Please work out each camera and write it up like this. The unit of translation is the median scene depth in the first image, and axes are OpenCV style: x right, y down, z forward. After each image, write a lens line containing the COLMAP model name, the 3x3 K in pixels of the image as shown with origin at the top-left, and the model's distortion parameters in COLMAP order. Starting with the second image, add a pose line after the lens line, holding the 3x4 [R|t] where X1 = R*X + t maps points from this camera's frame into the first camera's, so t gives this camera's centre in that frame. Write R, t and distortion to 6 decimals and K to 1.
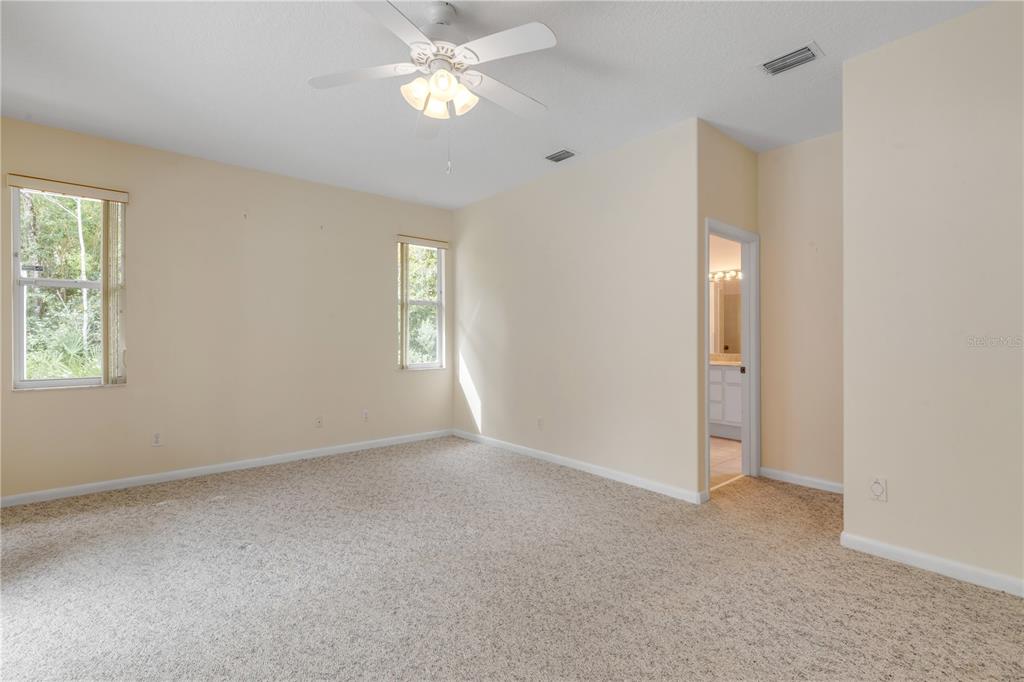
lens RADIAL K [[486.0, 0, 512.8], [0, 486.0, 339.5], [0, 0, 1]] dist [-0.001398, 0.001202]
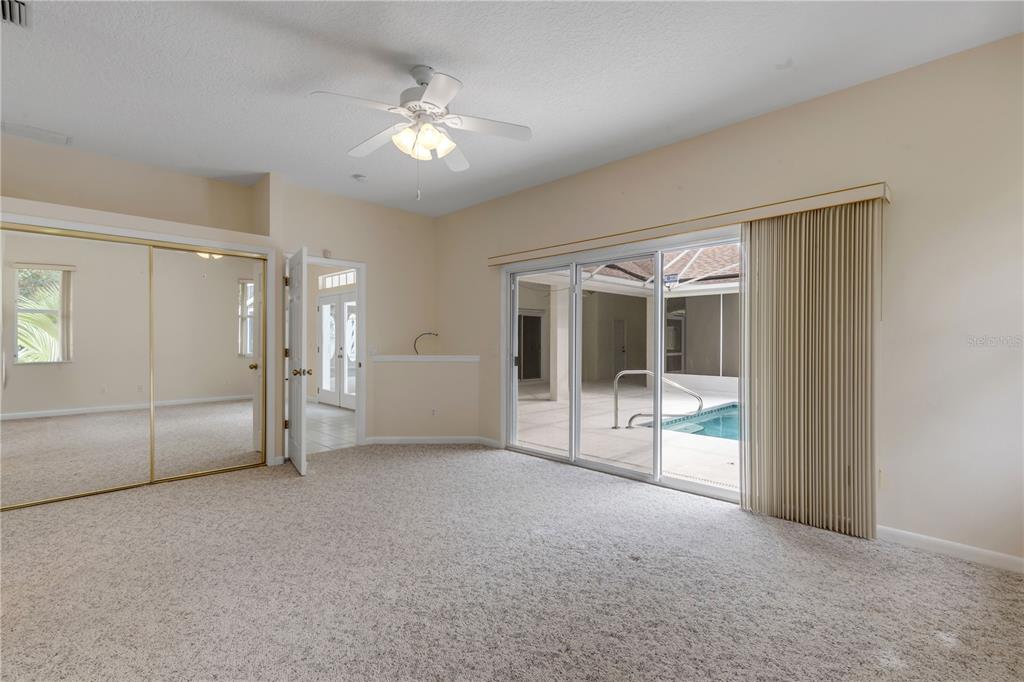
lens RADIAL K [[486.0, 0, 511.4], [0, 486.0, 341.3], [0, 0, 1]] dist [-0.001398, 0.001202]
pose [[-0.997074, -0.000064, -0.076449, -0.240728], [-0.000140, 1.000000, 0.000980, -0.001885], [0.076449, 0.000988, -0.997073, 1.976243]]
